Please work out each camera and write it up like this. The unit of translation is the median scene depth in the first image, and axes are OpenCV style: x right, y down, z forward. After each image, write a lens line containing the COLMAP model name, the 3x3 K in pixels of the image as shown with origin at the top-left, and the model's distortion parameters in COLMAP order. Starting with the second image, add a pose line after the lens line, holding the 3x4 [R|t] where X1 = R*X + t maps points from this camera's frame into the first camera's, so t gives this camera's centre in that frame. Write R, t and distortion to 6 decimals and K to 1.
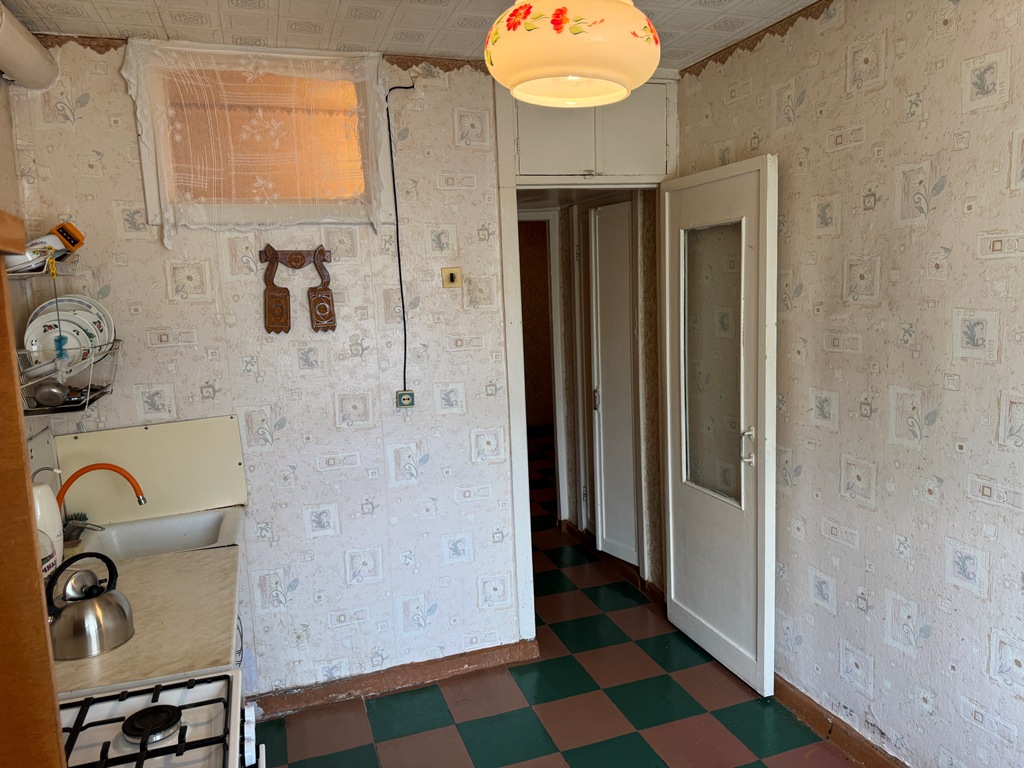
lens RADIAL K [[720.0, 0, 510.6], [0, 720.0, 383.1], [0, 0, 1]] dist [0.053459, -0.071669]
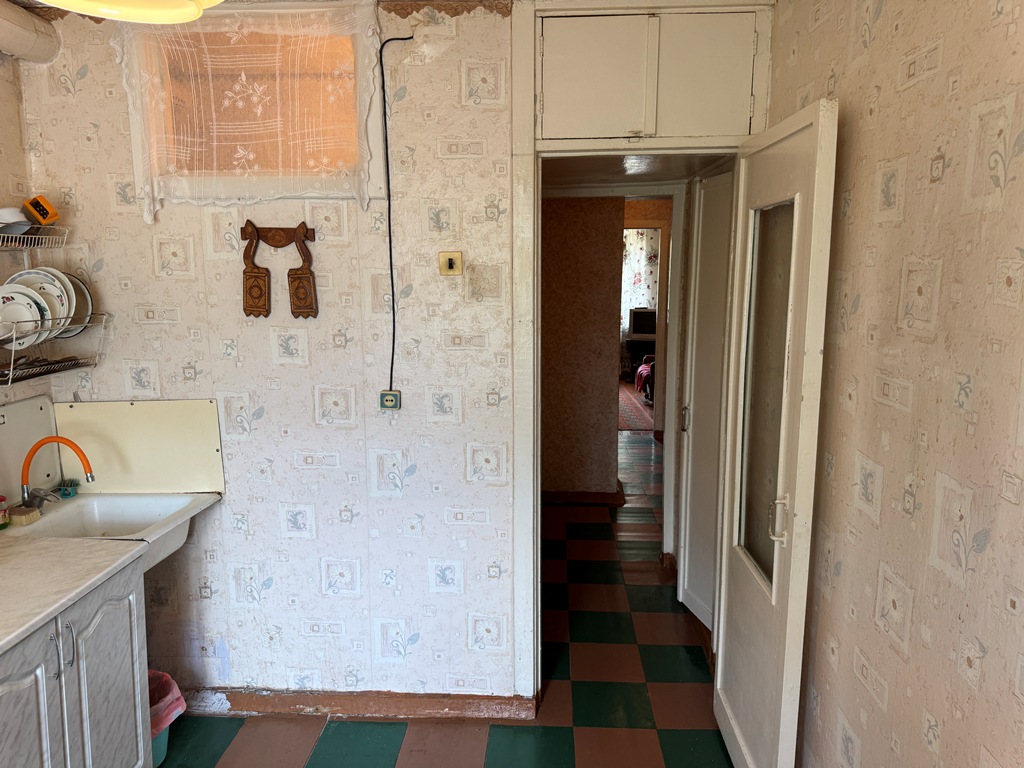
lens RADIAL K [[720.0, 0, 511.6], [0, 720.0, 385.5], [0, 0, 1]] dist [0.053459, -0.071669]
pose [[0.930366, 0.098370, -0.353190, 0.319534], [-0.086834, 0.995046, 0.048402, -0.054168], [0.356201, -0.014362, 0.934299, 0.244110]]
